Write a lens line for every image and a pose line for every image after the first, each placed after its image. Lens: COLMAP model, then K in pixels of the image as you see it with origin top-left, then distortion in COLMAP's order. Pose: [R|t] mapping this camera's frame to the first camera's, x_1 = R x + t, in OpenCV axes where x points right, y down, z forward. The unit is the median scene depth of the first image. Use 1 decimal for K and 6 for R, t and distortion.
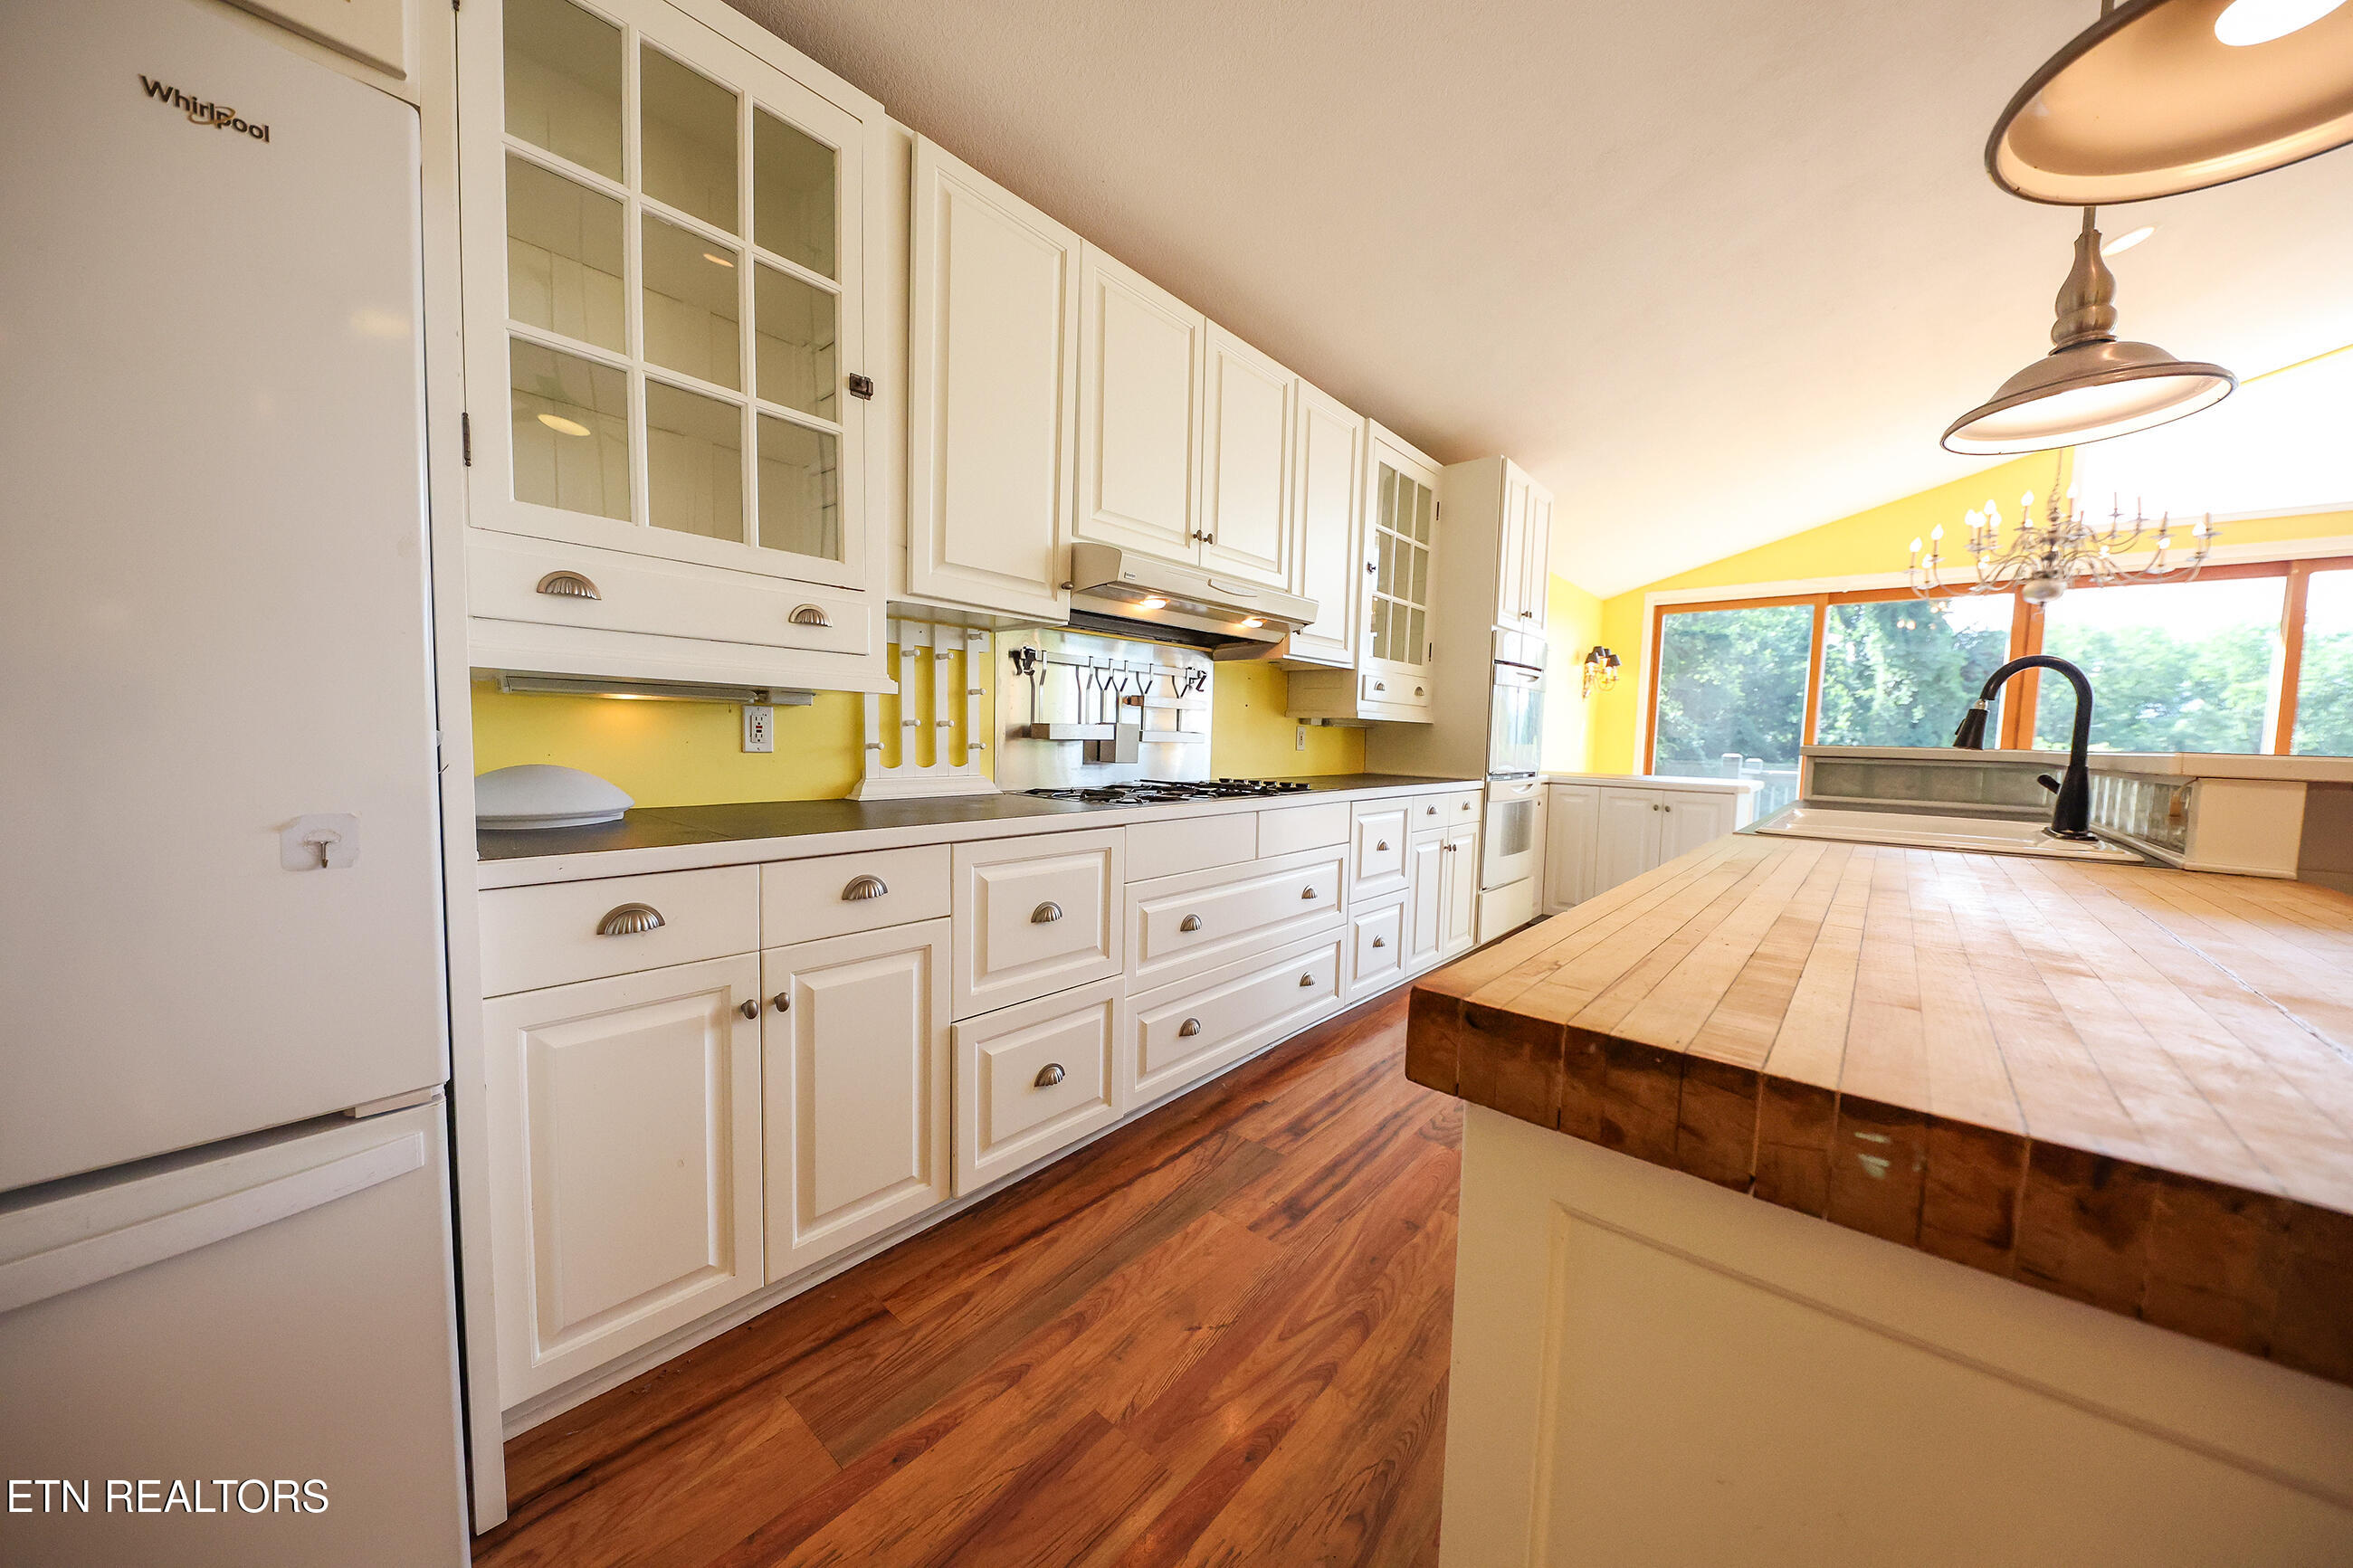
lens RADIAL K [[803.3, 0, 1172.8], [0, 803.3, 789.0], [0, 0, 1]] dist [0.009894, -0.006136]
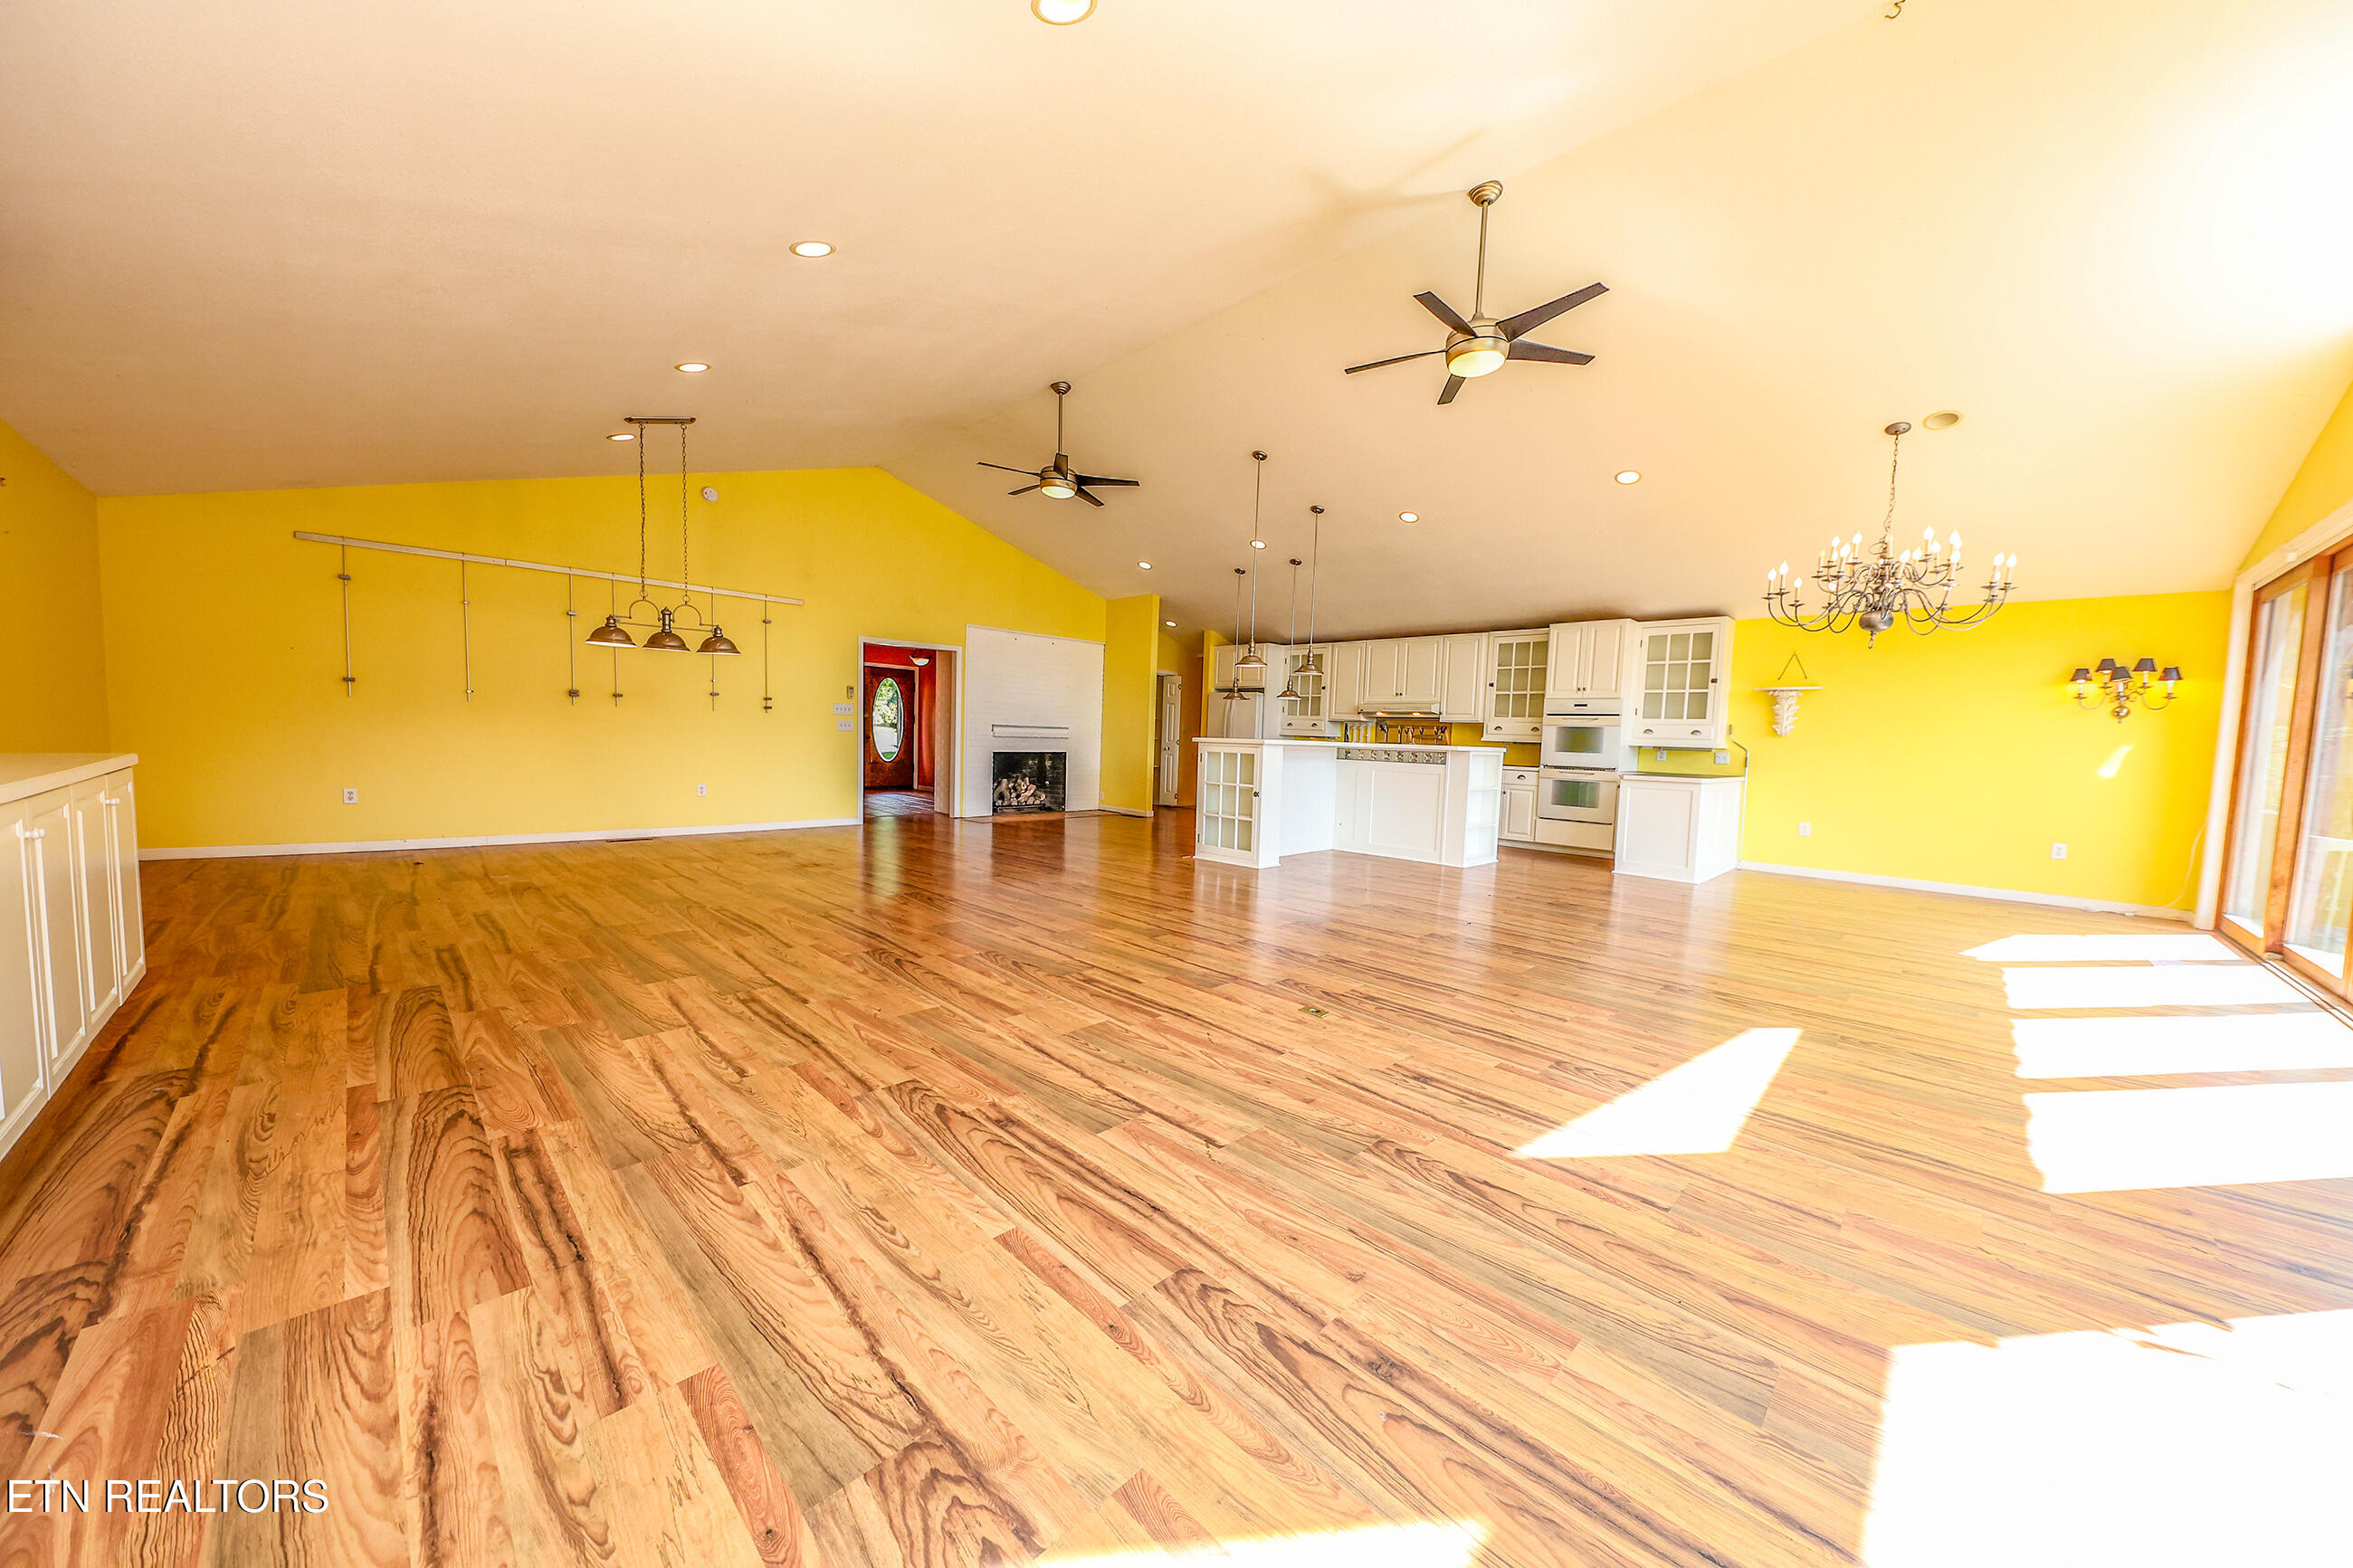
lens RADIAL K [[771.2, 0, 1190.2], [0, 771.2, 792.2], [0, 0, 1]] dist [-0.000537, -0.003029]
pose [[-0.045074, 0.048126, -0.997824, 4.459587], [-0.104954, 0.993083, 0.052639, 0.081438], [0.993455, 0.107099, -0.039711, 0.224550]]
